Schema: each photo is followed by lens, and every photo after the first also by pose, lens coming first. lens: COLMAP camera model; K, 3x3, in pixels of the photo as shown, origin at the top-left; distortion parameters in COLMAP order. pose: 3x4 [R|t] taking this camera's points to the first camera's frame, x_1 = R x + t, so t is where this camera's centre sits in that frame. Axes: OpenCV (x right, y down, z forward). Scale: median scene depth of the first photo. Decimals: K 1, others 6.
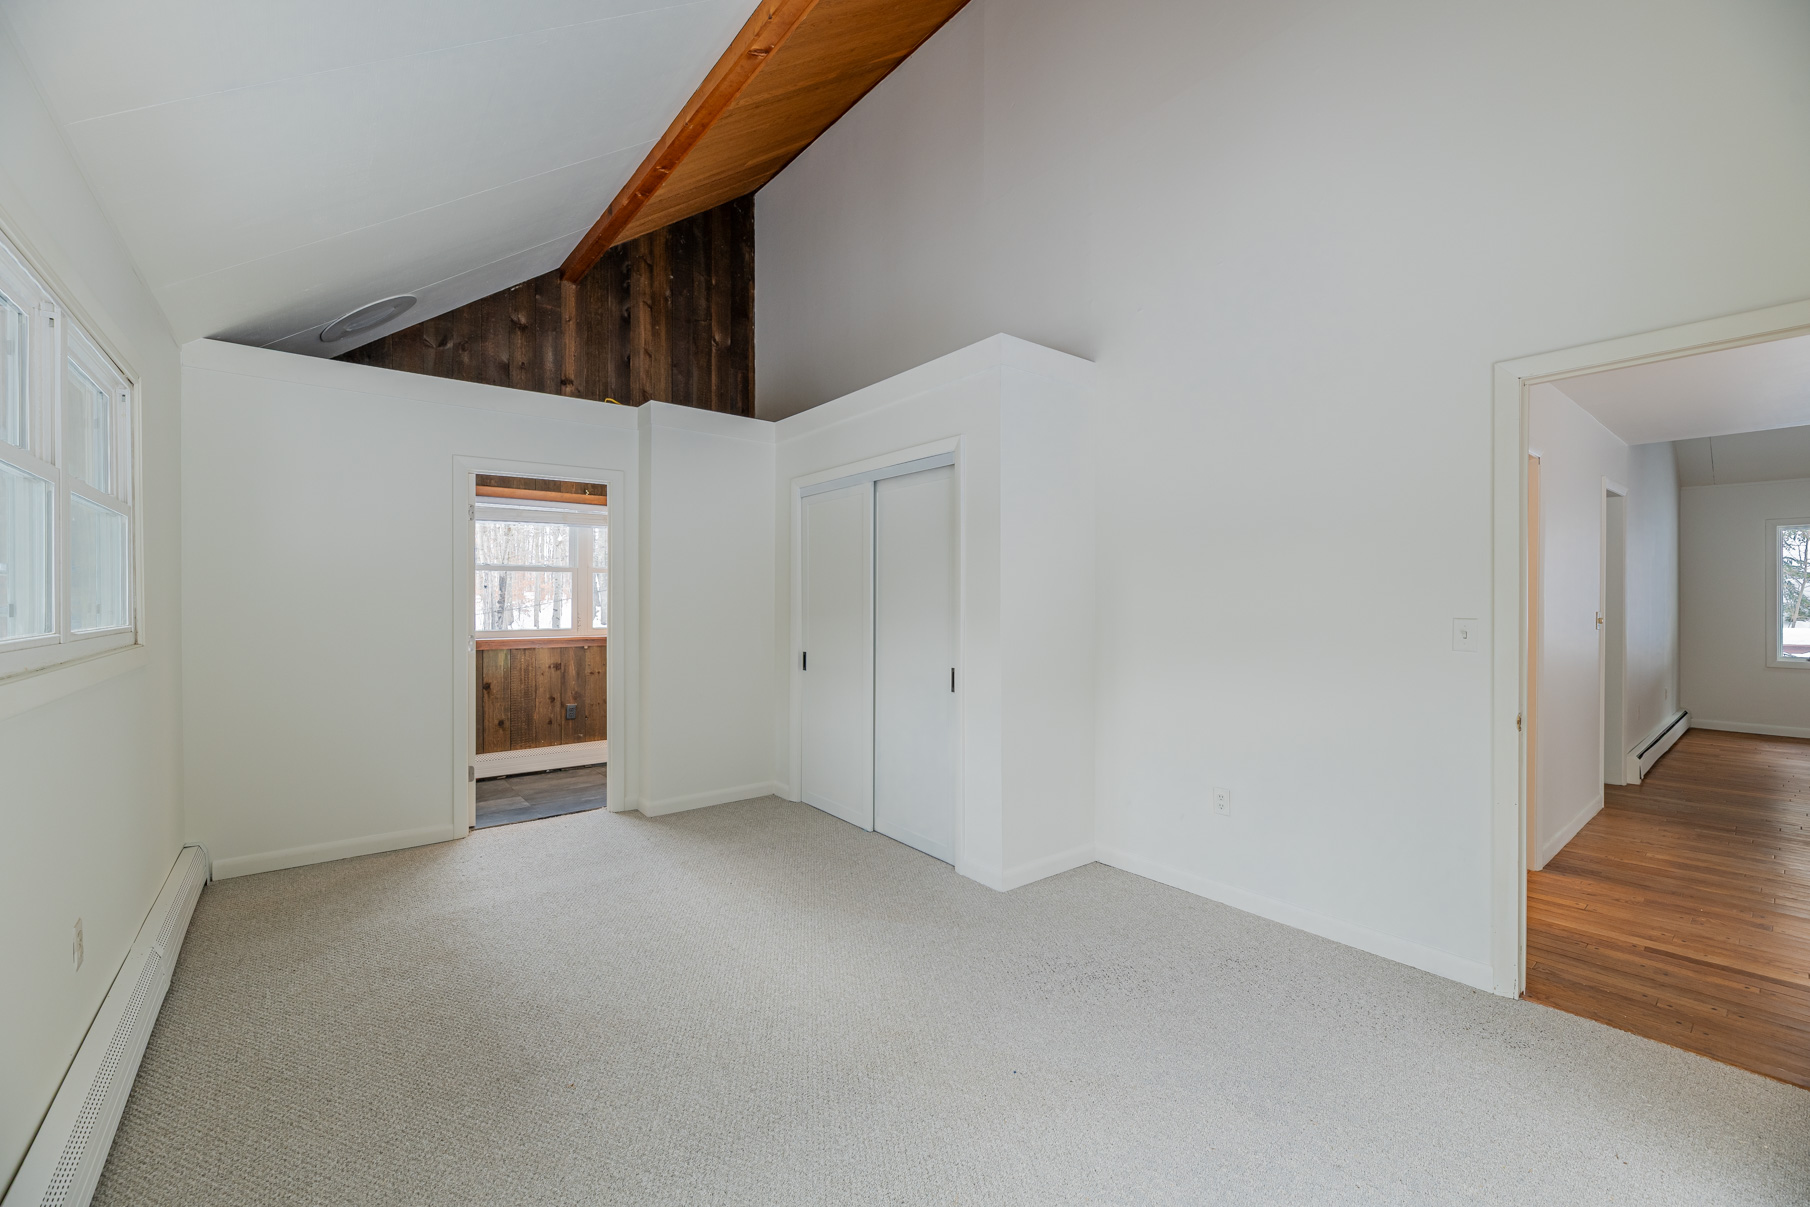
lens RADIAL K [[740.5, 0, 847.4], [0, 740.5, 602.1], [0, 0, 1]] dist [-0.006074, -0.000777]
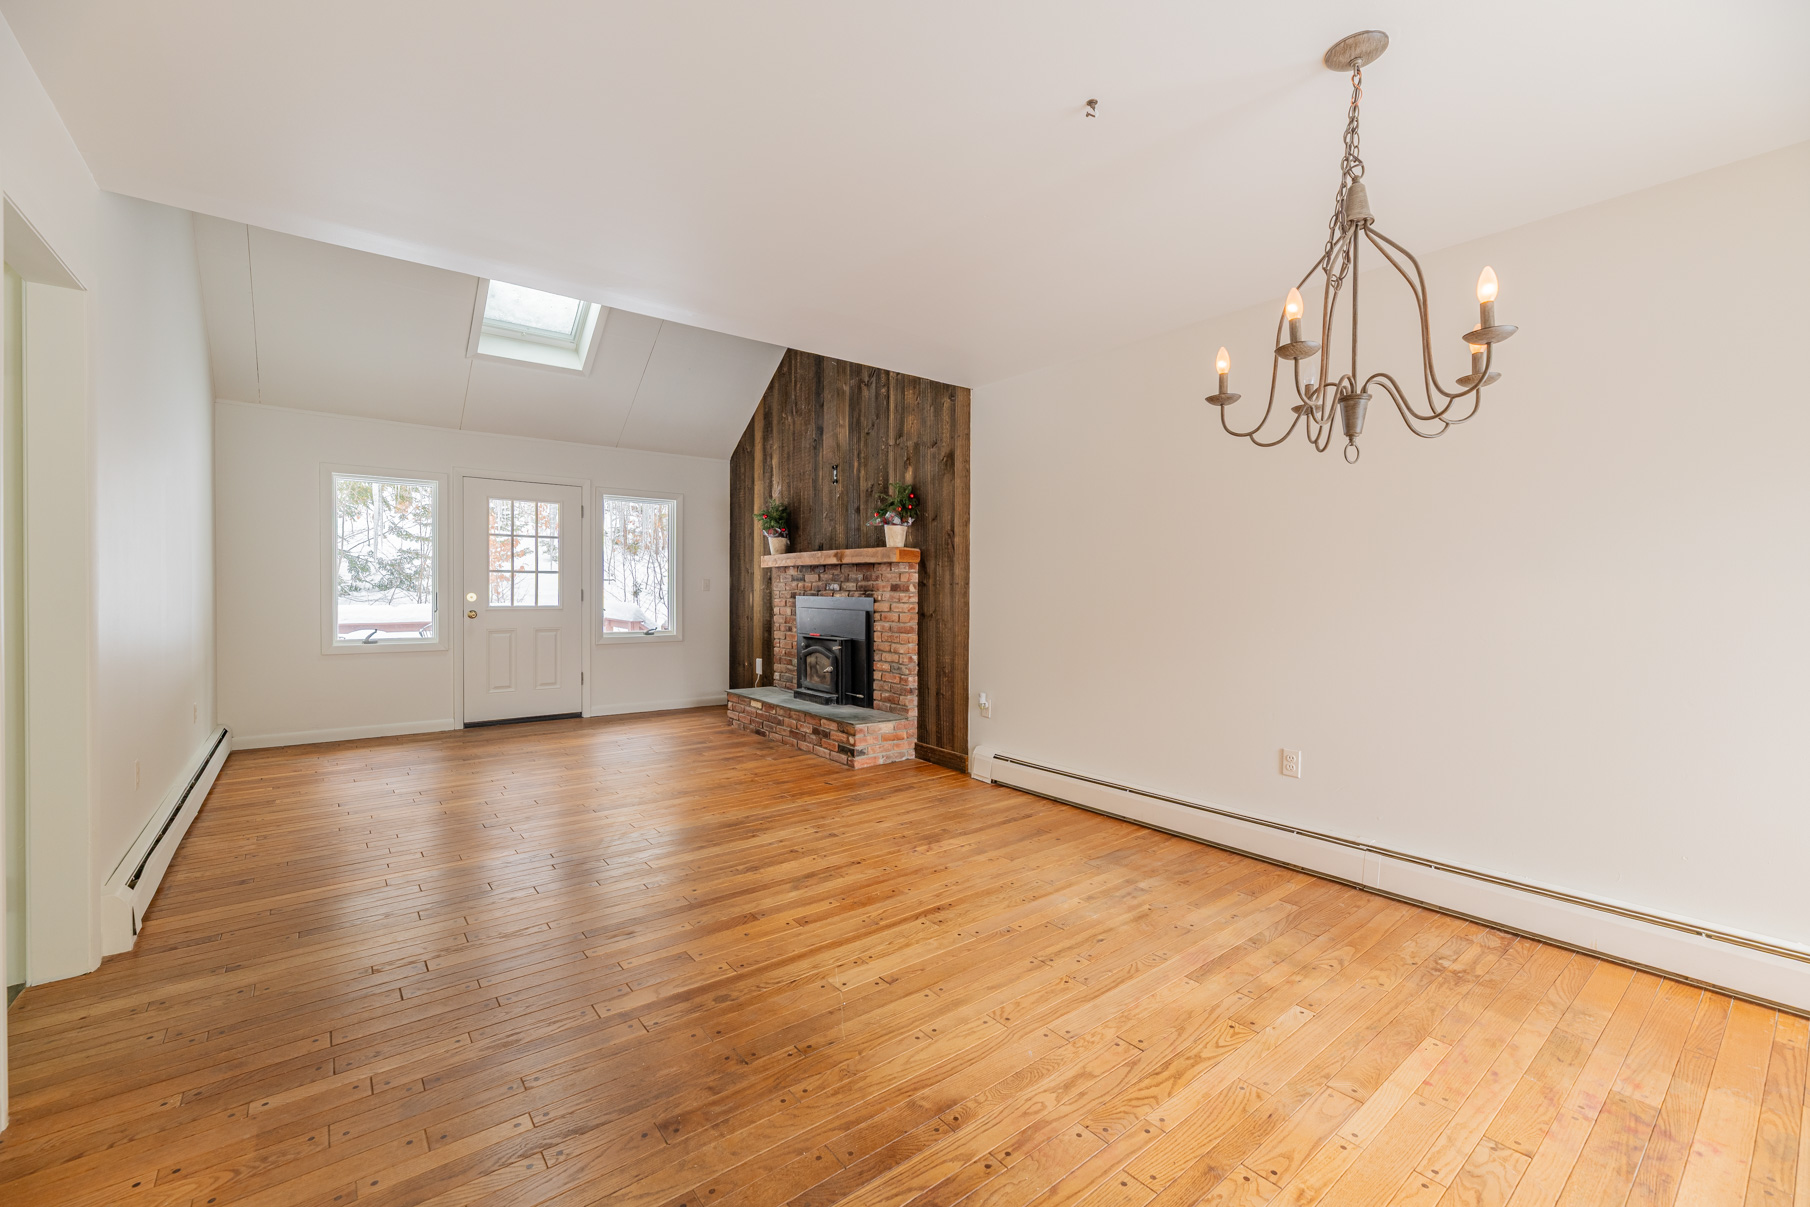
lens RADIAL K [[740.5, 0, 912.2], [0, 740.5, 601.4], [0, 0, 1]] dist [-0.006074, -0.000777]
pose [[-0.033467, -0.004991, 0.999427, 0.467161], [-0.004776, 0.999977, 0.004834, 0.026974], [-0.999428, -0.004612, -0.033490, 0.409691]]
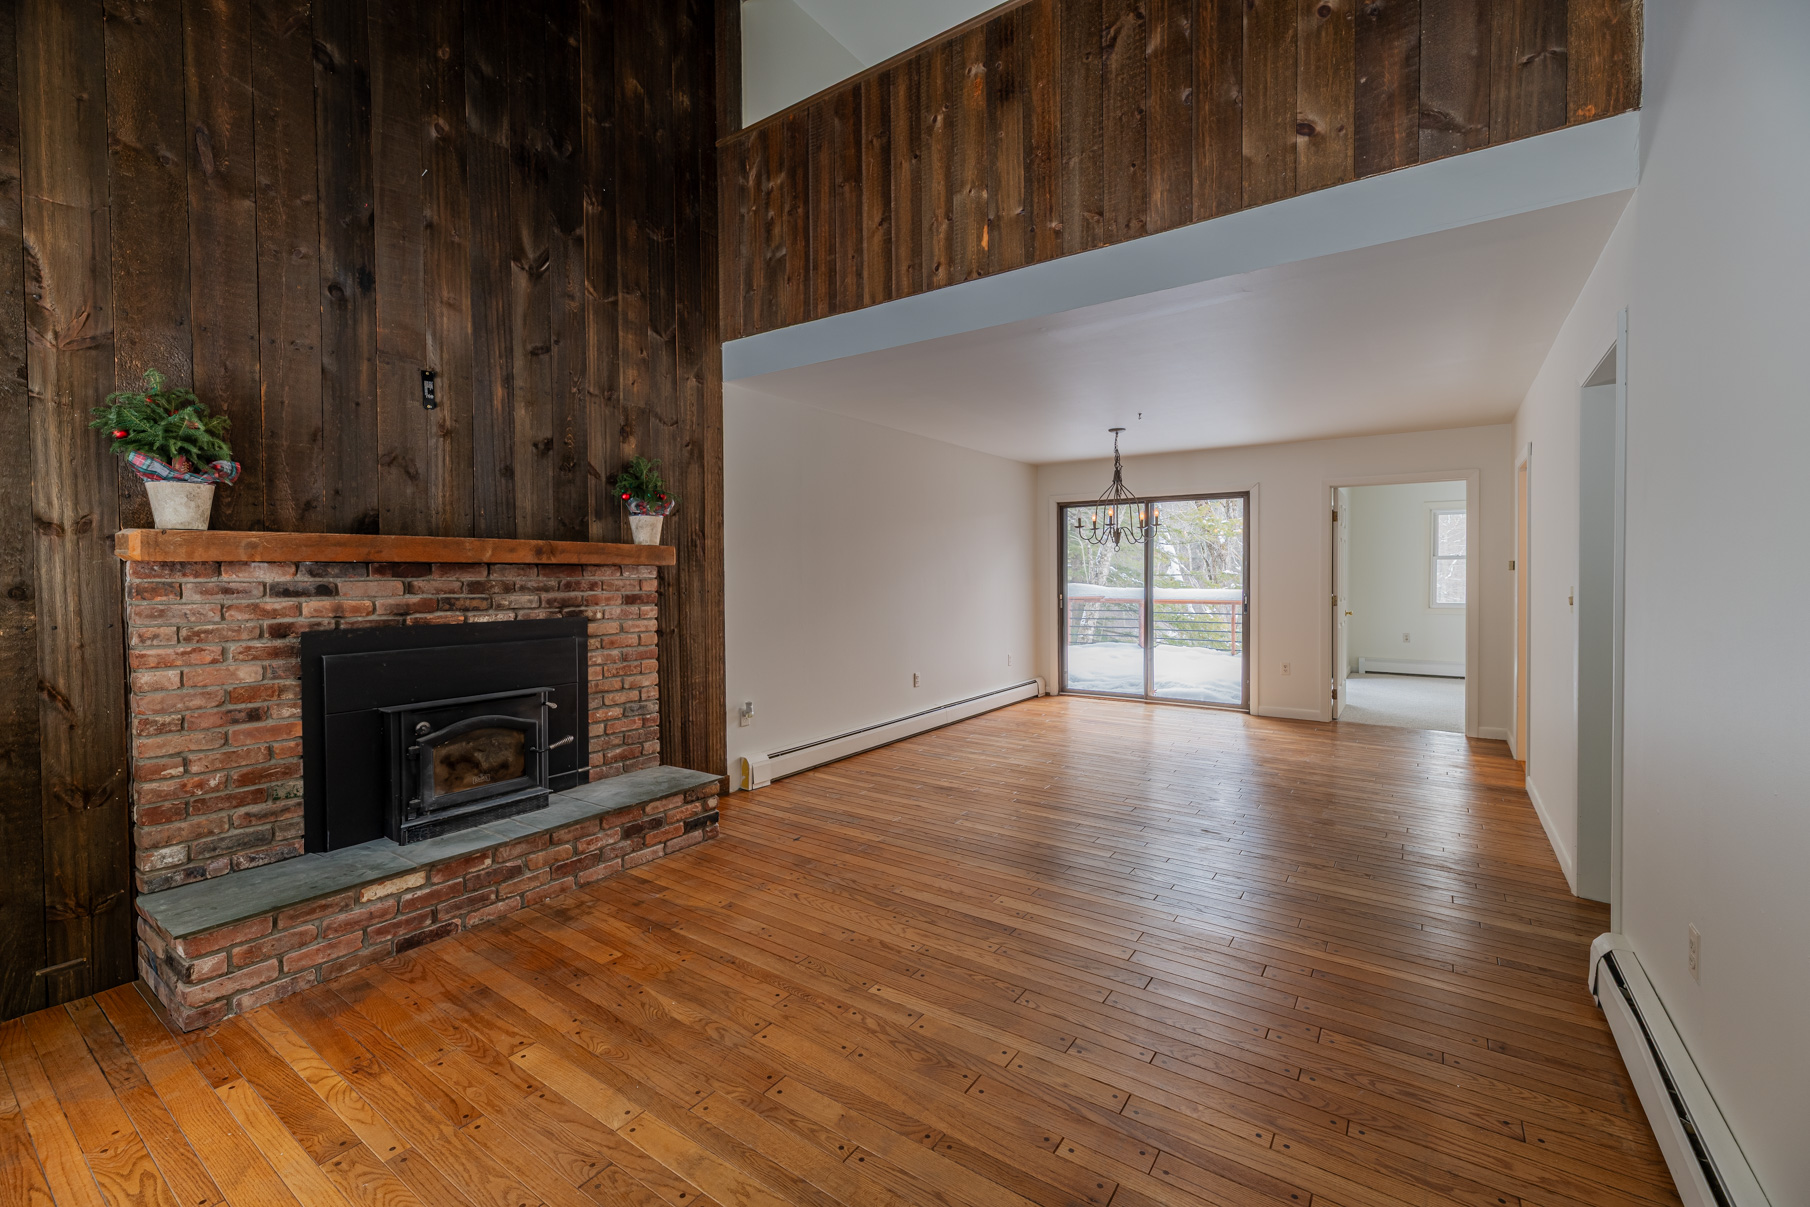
lens RADIAL K [[740.5, 0, 859.2], [0, 740.5, 587.3], [0, 0, 1]] dist [-0.006074, -0.000777]
pose [[-0.964623, 0.022893, -0.262638, 1.154018], [0.017554, 0.999589, 0.022658, 0.000153], [0.263049, 0.017246, -0.964628, 0.939237]]
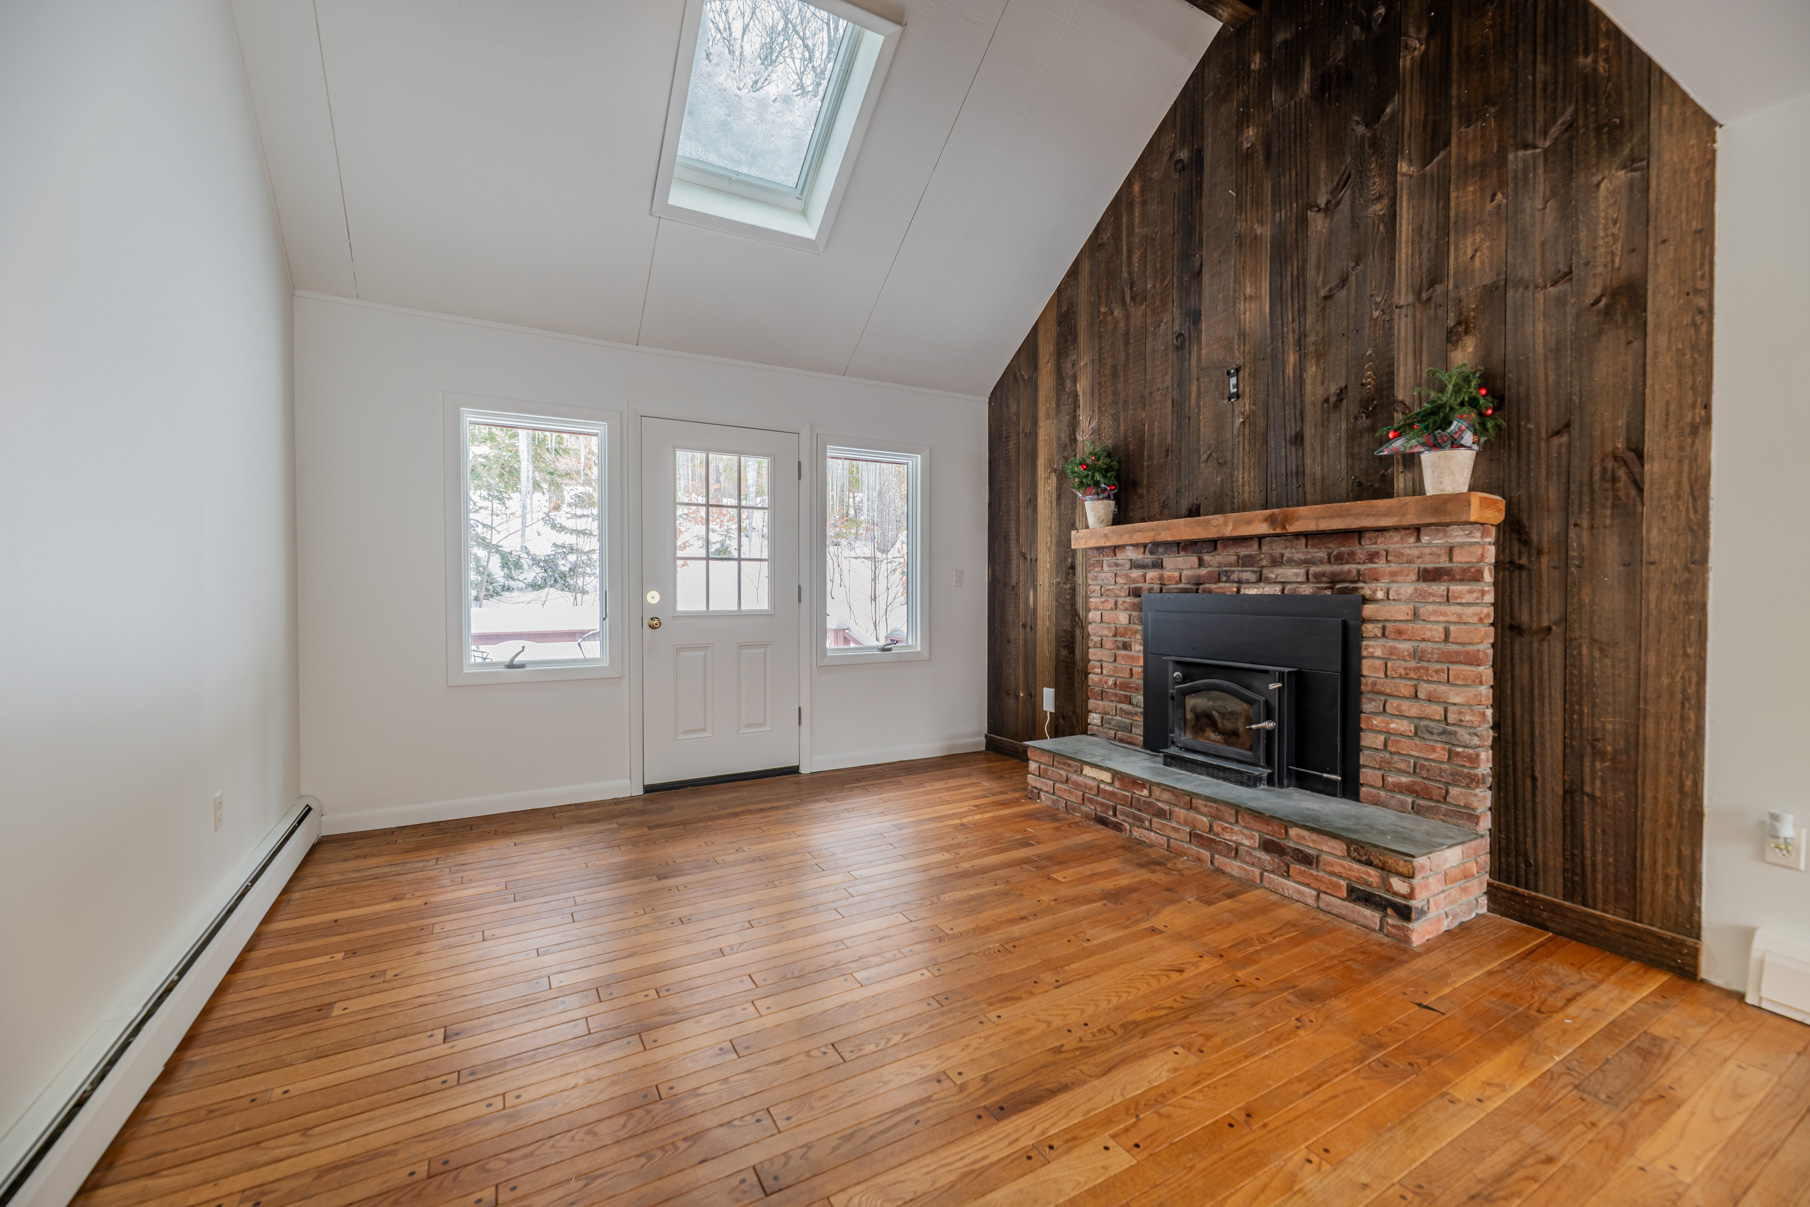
lens RADIAL K [[740.5, 0, 902.2], [0, 740.5, 601.8], [0, 0, 1]] dist [-0.006074, -0.000777]
pose [[0.132092, -0.007568, 0.991209, 0.779085], [0.000656, 0.999971, 0.007547, 0.027673], [-0.991237, -0.000347, 0.132093, 0.612611]]
